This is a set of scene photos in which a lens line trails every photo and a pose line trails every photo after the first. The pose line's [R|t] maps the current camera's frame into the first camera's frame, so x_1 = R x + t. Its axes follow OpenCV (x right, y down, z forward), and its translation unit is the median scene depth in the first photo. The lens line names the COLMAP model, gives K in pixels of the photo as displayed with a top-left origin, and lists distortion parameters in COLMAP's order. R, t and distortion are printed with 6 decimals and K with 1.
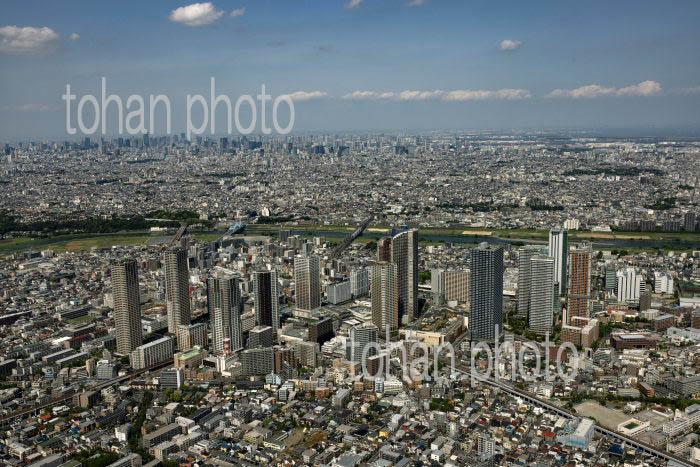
lens RADIAL K [[687.9, 0, 350.0], [0, 687.9, 233.5], [0, 0, 1]] dist [-0.003209, -0.005583]
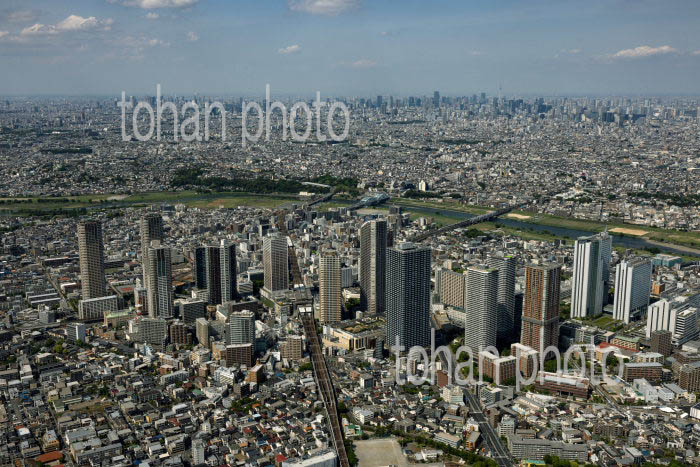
lens RADIAL K [[737.5, 0, 350.0], [0, 737.5, 233.5], [0, 0, 1]] dist [0.002679, 0.002423]
pose [[0.890570, 0.107936, -0.441853, 0.493578], [-0.087673, 0.993954, 0.066094, -0.048719], [0.446316, -0.020123, 0.894649, 0.111457]]
